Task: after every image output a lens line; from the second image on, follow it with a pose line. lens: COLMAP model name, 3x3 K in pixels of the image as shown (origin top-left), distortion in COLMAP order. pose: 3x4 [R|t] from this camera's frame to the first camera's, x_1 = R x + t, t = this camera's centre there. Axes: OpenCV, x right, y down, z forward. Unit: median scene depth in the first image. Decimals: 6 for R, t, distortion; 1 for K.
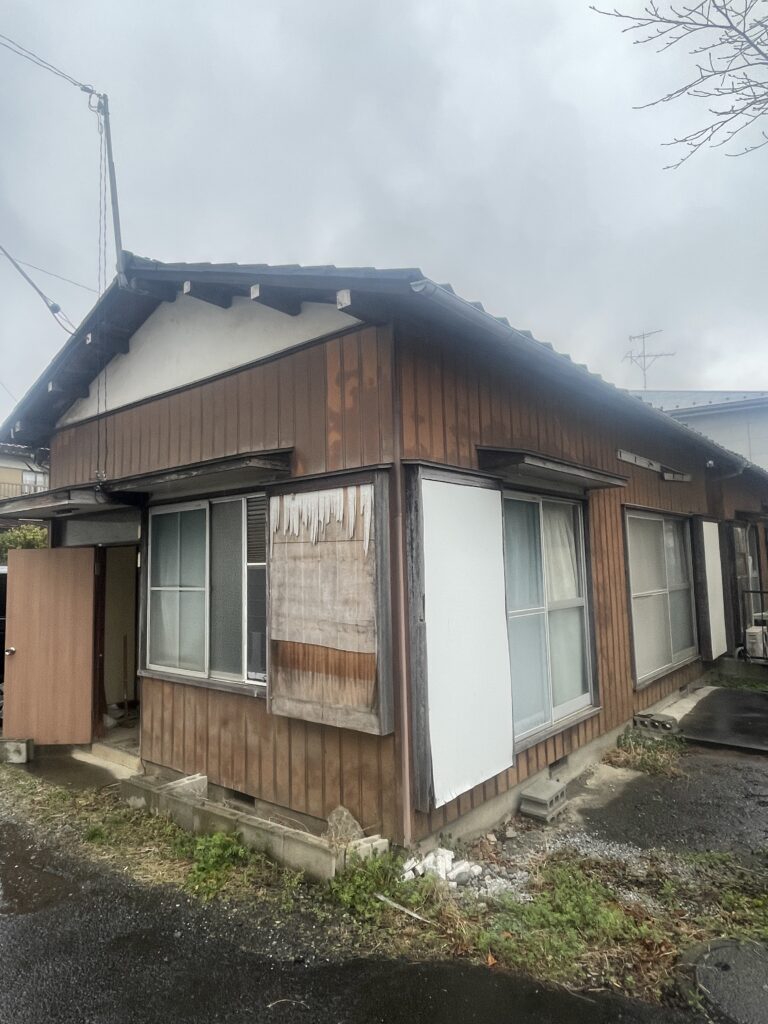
lens RADIAL K [[638.9, 0, 375.0], [0, 638.9, 508.5], [0, 0, 1]] dist [-0.002636, 0.000097]
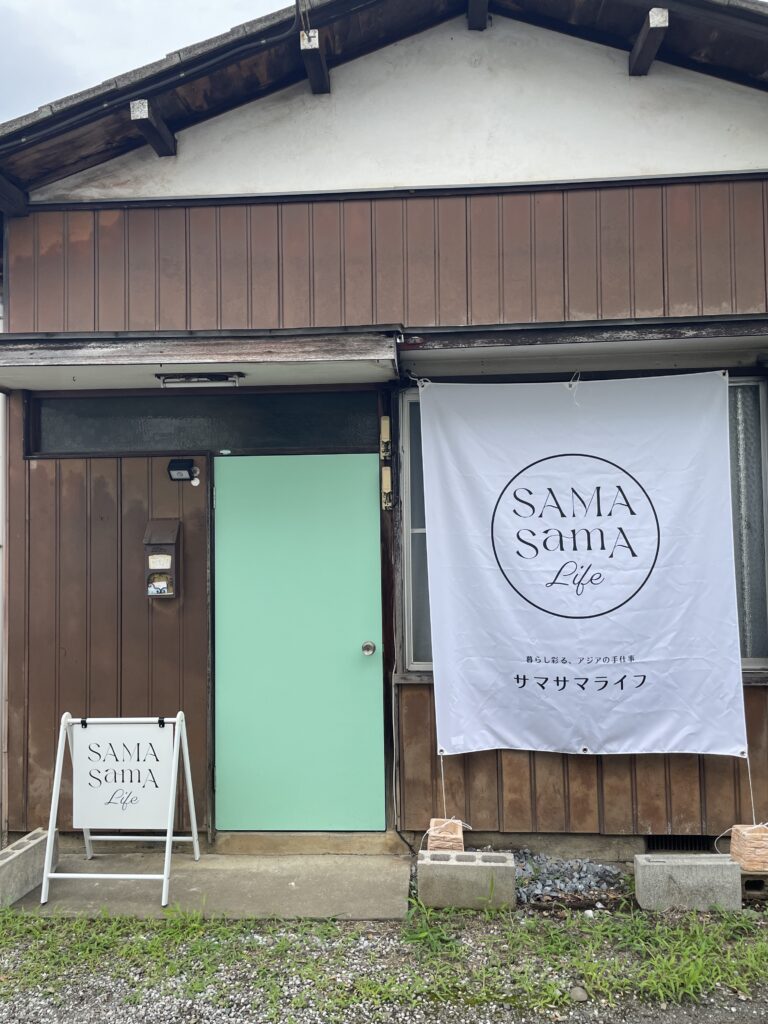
lens RADIAL K [[779.0, 0, 384.0], [0, 779.0, 512.0], [0, 0, 1]] dist [0.047093, -0.003828]
pose [[0.804347, 0.028124, 0.593494, -0.945530], [-0.053712, 0.998231, 0.025492, 0.109991], [-0.591728, -0.052382, 0.804434, 0.549101]]
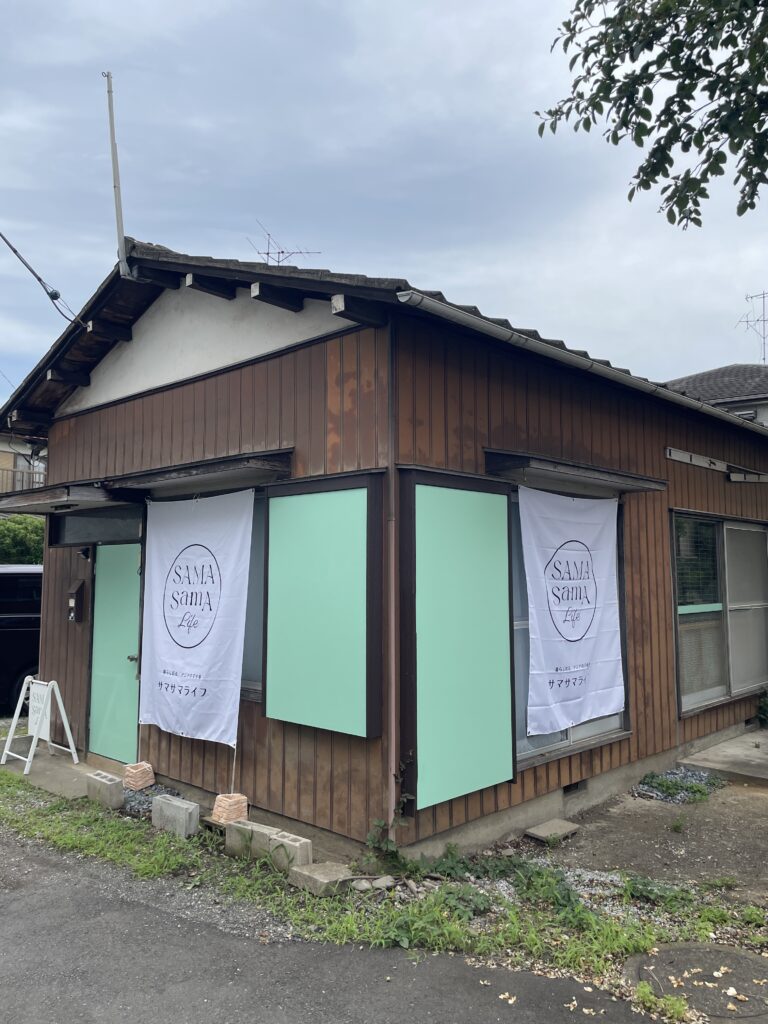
lens RADIAL K [[779.0, 0, 384.0], [0, 779.0, 512.0], [0, 0, 1]] dist [0.047093, -0.003828]
pose [[0.997868, 0.015740, -0.063331, 0.083369], [-0.015092, 0.999829, 0.010693, -0.012018], [0.063488, -0.009714, 0.997935, -0.175927]]
